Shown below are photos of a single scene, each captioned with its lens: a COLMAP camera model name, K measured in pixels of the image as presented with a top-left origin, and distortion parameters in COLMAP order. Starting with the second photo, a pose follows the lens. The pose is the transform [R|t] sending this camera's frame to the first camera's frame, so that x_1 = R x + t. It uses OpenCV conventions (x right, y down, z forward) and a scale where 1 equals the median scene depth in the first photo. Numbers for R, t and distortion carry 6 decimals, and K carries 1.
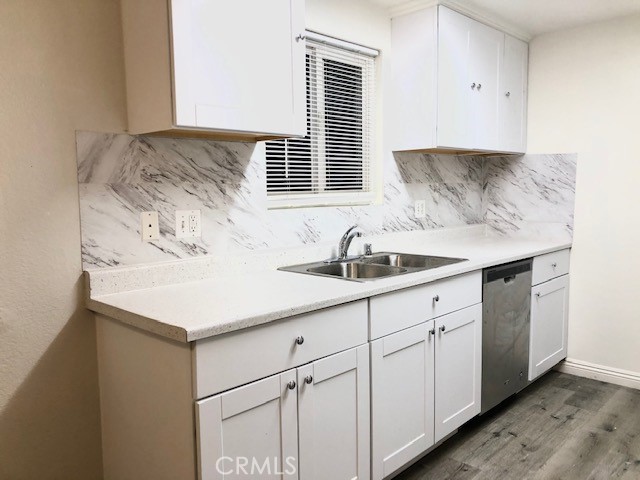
lens RADIAL K [[524.7, 0, 325.3], [0, 524.7, 240.4], [0, 0, 1]] dist [0.035349, -0.017195]
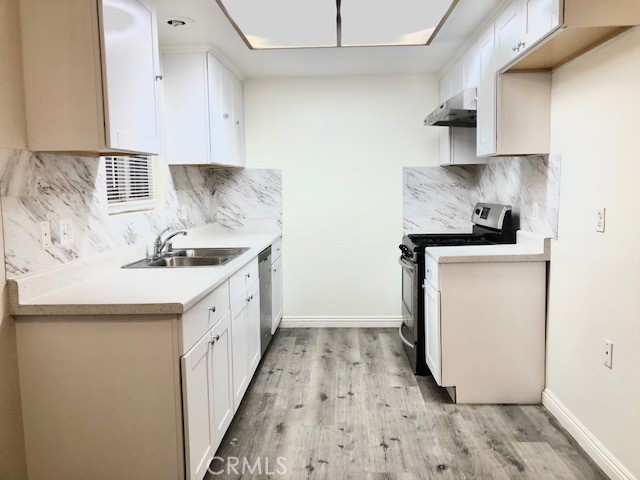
lens RADIAL K [[524.7, 0, 322.6], [0, 524.7, 237.8], [0, 0, 1]] dist [0.035349, -0.017195]
pose [[0.753633, -0.066739, 0.653899, -0.522985], [0.072435, 0.997205, 0.018295, 0.000393], [-0.653292, 0.033577, 0.756361, -0.167684]]
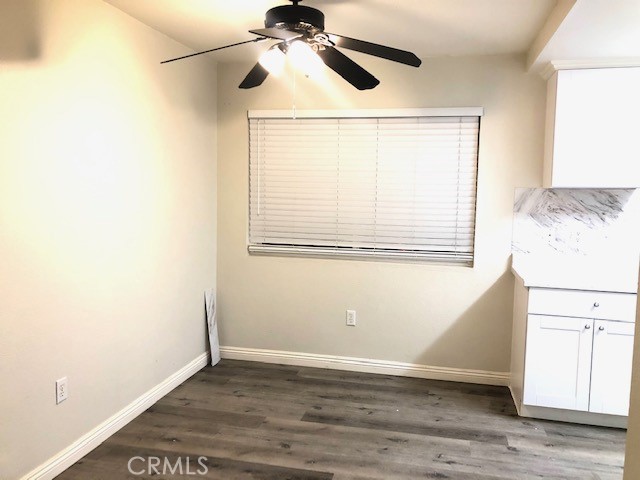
lens RADIAL K [[524.7, 0, 324.4], [0, 524.7, 237.0], [0, 0, 1]] dist [0.035349, -0.017195]
pose [[0.521466, 0.096577, -0.847789, 0.718240], [-0.111741, 0.992747, 0.044360, -0.014254], [0.845924, 0.071601, 0.528475, -0.573521]]
